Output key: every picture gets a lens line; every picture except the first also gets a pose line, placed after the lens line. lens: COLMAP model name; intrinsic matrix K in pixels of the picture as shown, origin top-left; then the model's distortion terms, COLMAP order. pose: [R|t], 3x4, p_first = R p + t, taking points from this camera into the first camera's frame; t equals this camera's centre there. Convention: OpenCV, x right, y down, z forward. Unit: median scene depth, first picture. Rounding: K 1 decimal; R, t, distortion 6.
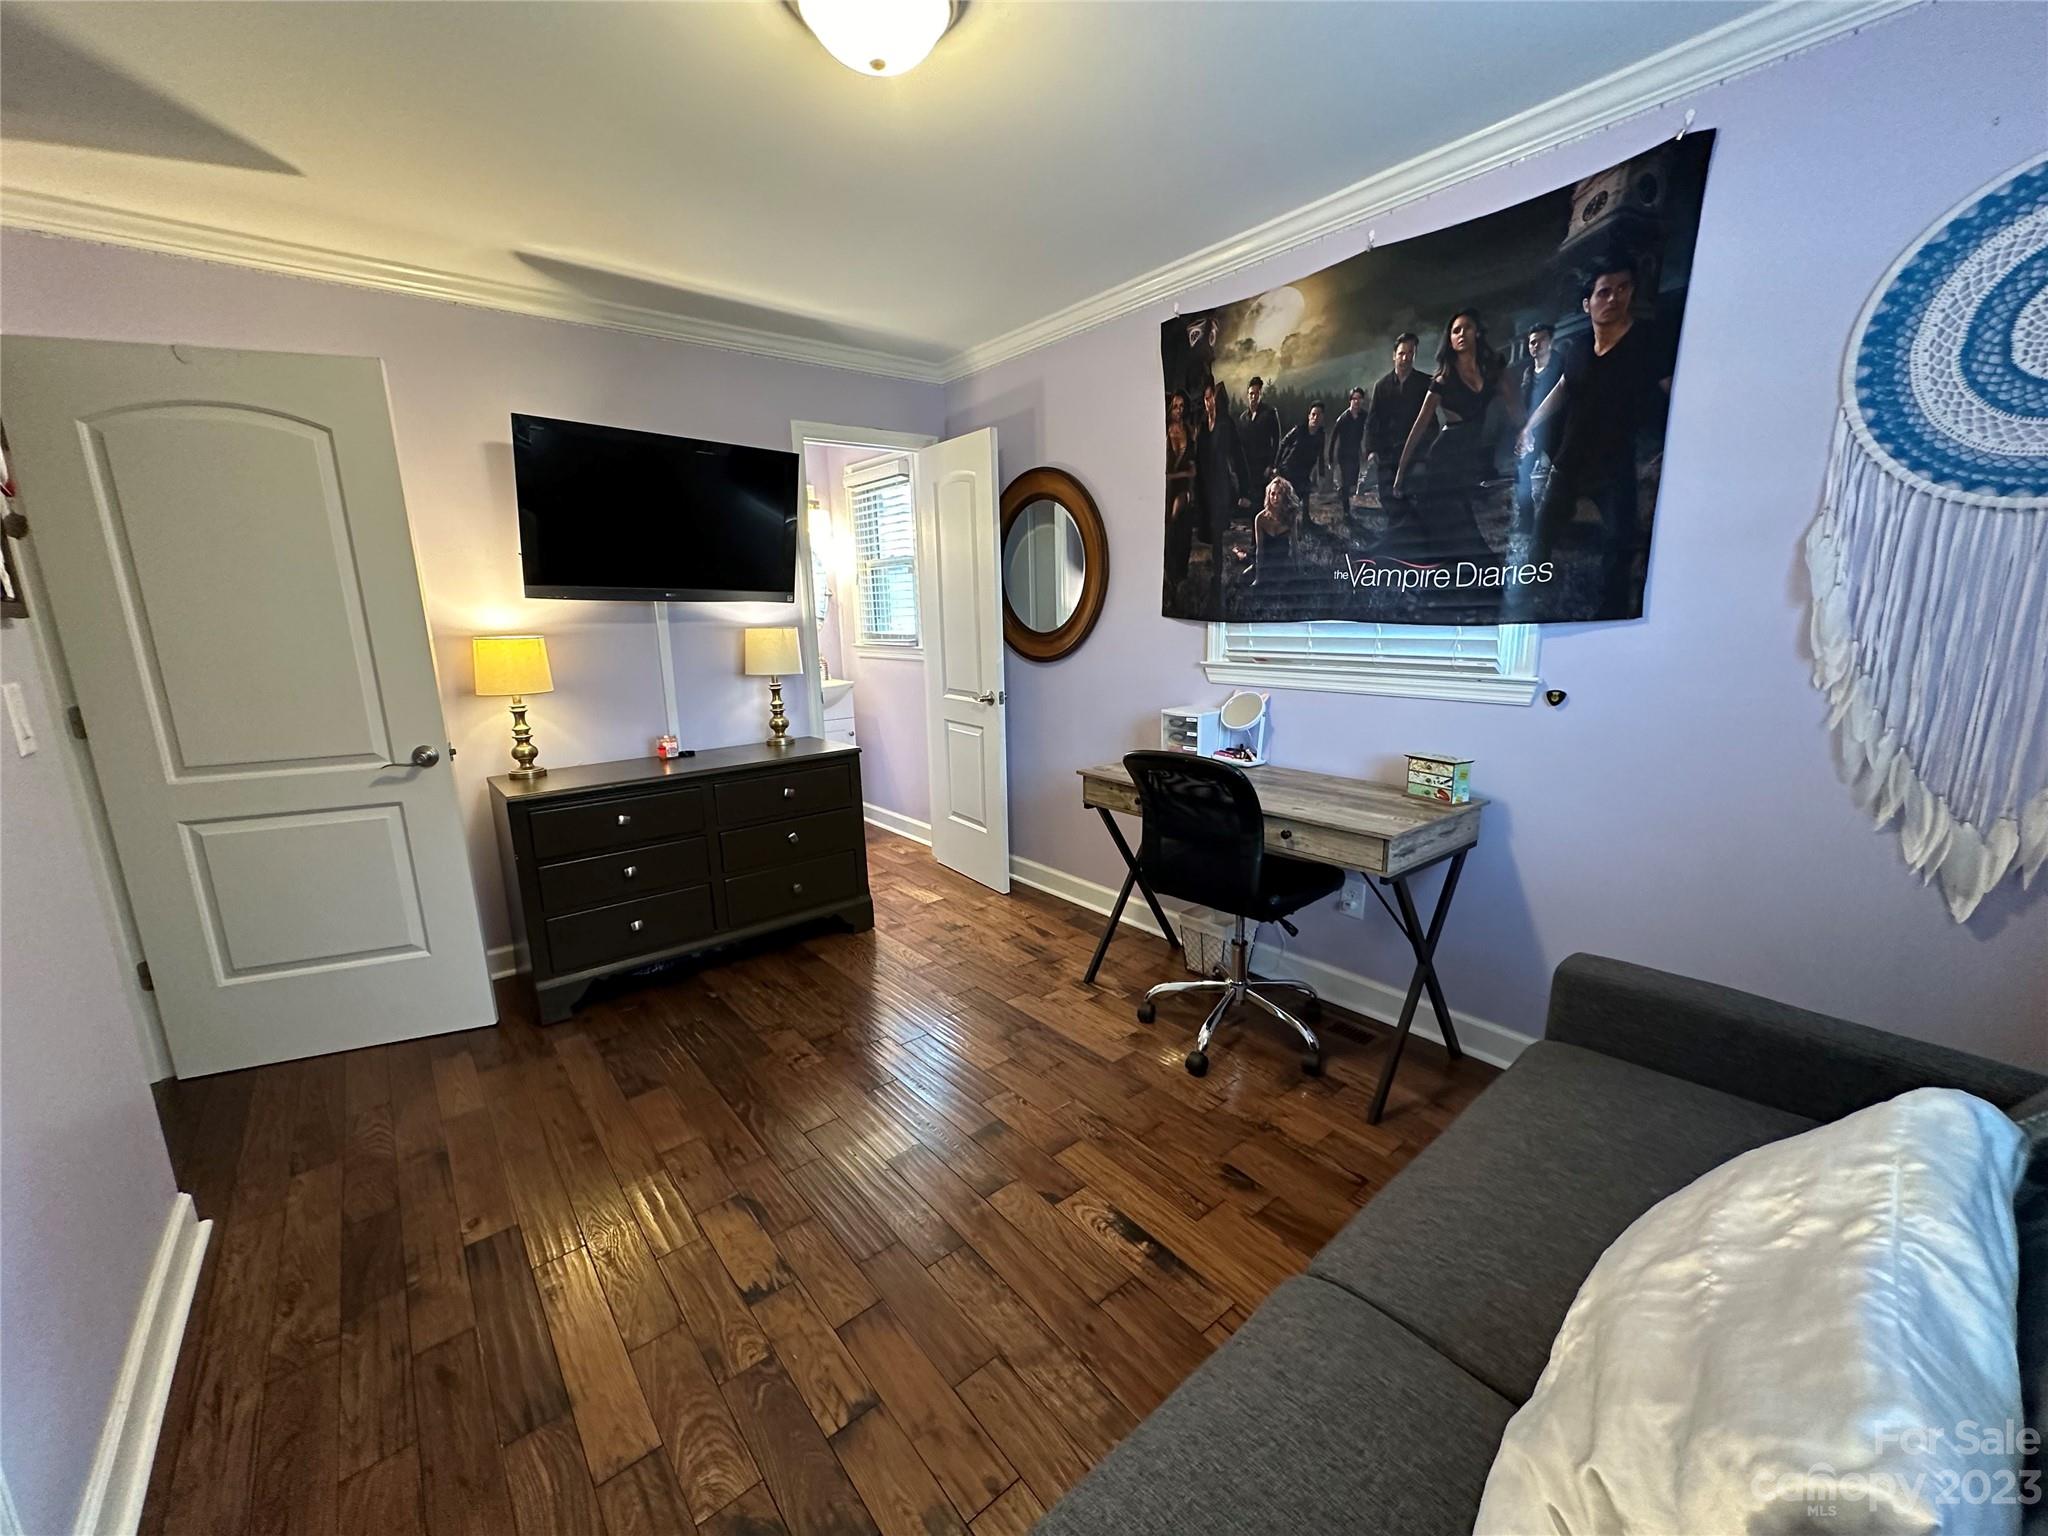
lens RADIAL K [[815.2, 0, 1034.7], [0, 815.2, 776.3], [0, 0, 1]] dist [-0.001957, -0.000221]
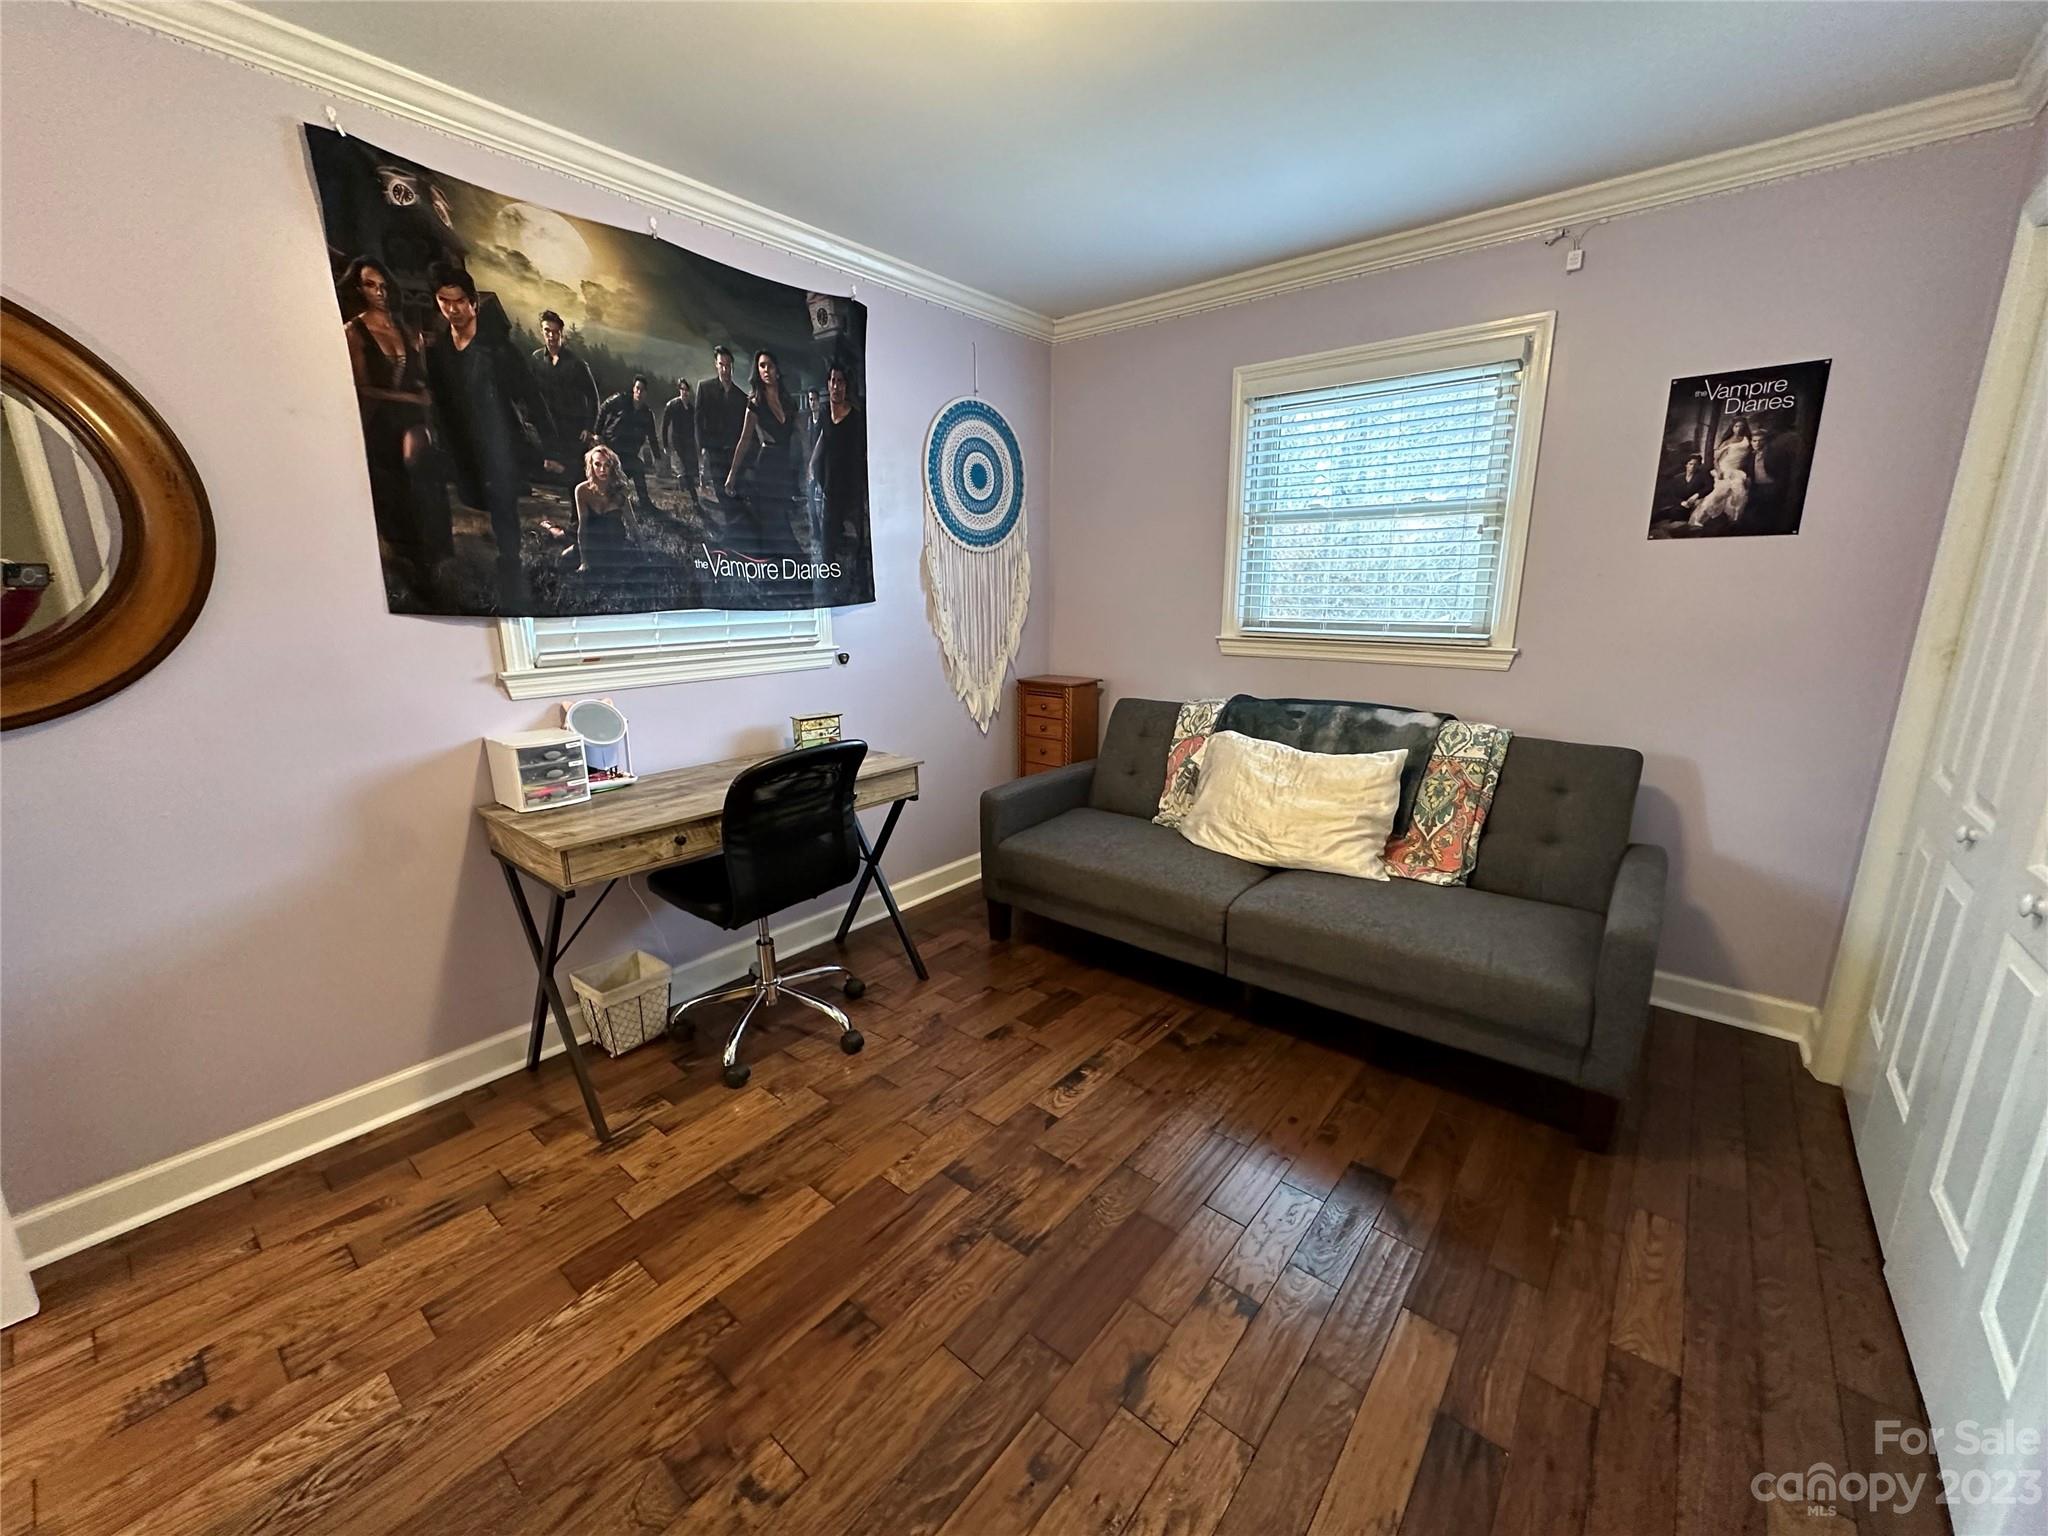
lens RADIAL K [[815.2, 0, 1018.3], [0, 815.2, 775.1], [0, 0, 1]] dist [-0.001957, -0.000221]
pose [[-0.183999, -0.207403, 0.960796, -0.728116], [0.212372, 0.946008, 0.244882, -0.164568], [-0.959710, 0.249104, -0.130018, 0.824406]]
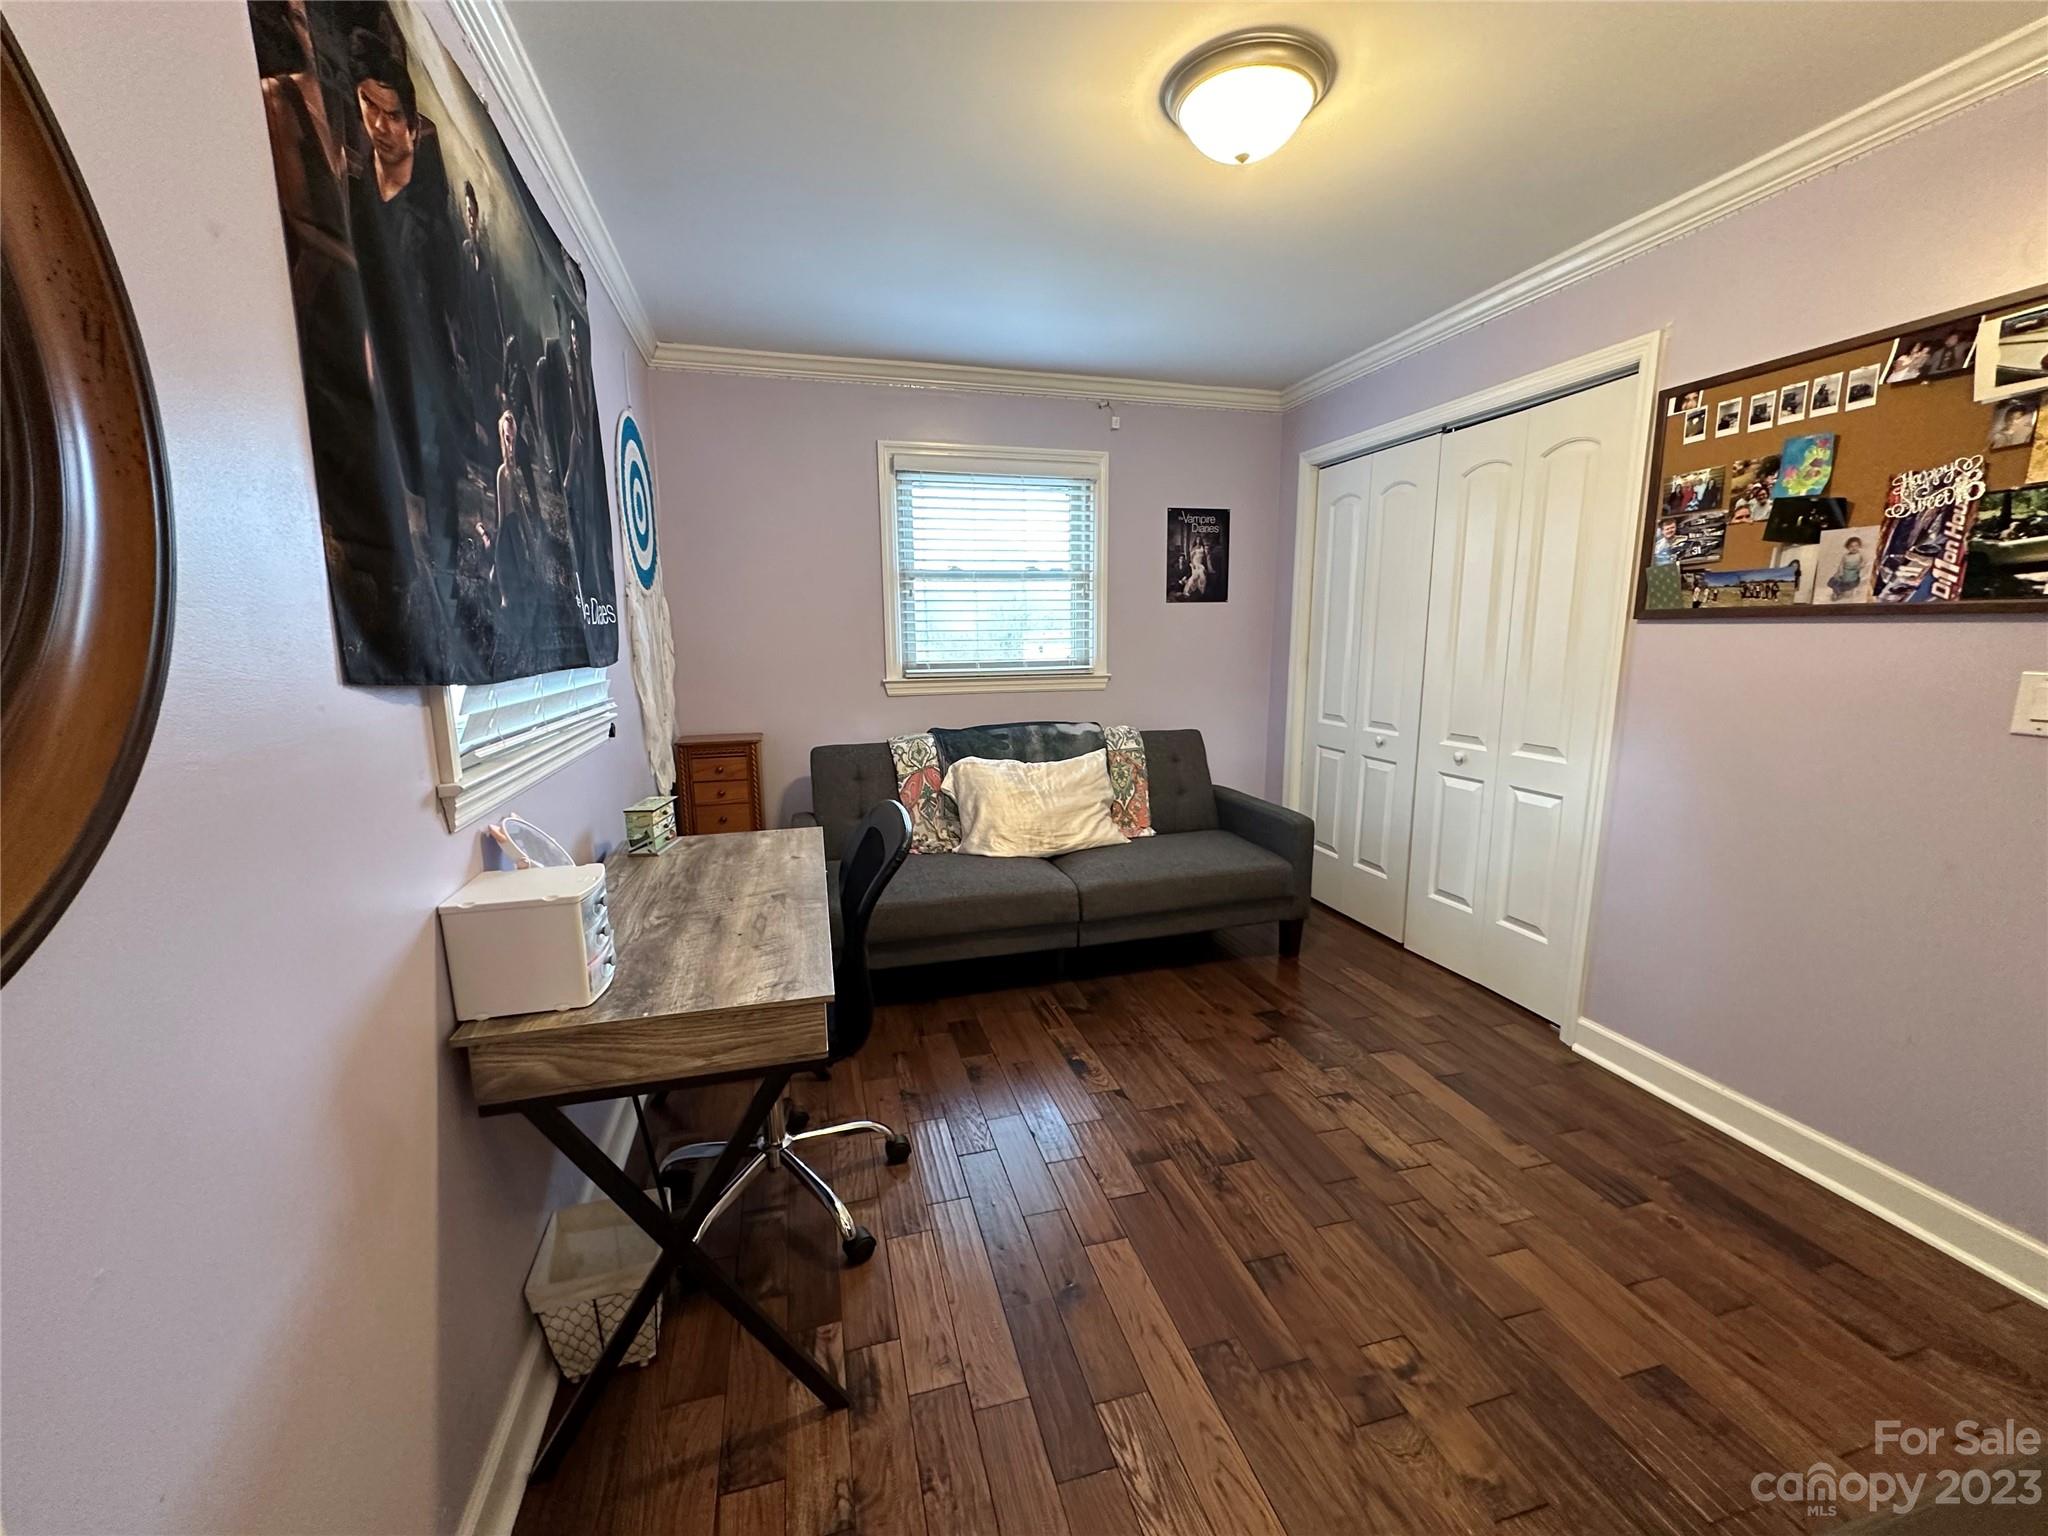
lens RADIAL K [[815.2, 0, 1029.6], [0, 815.2, 774.3], [0, 0, 1]] dist [-0.001957, -0.000221]
pose [[-0.913315, -0.041636, 0.405119, -0.264322], [0.112326, 0.930420, 0.348857, -0.311455], [-0.391456, 0.364122, -0.845090, 1.500741]]
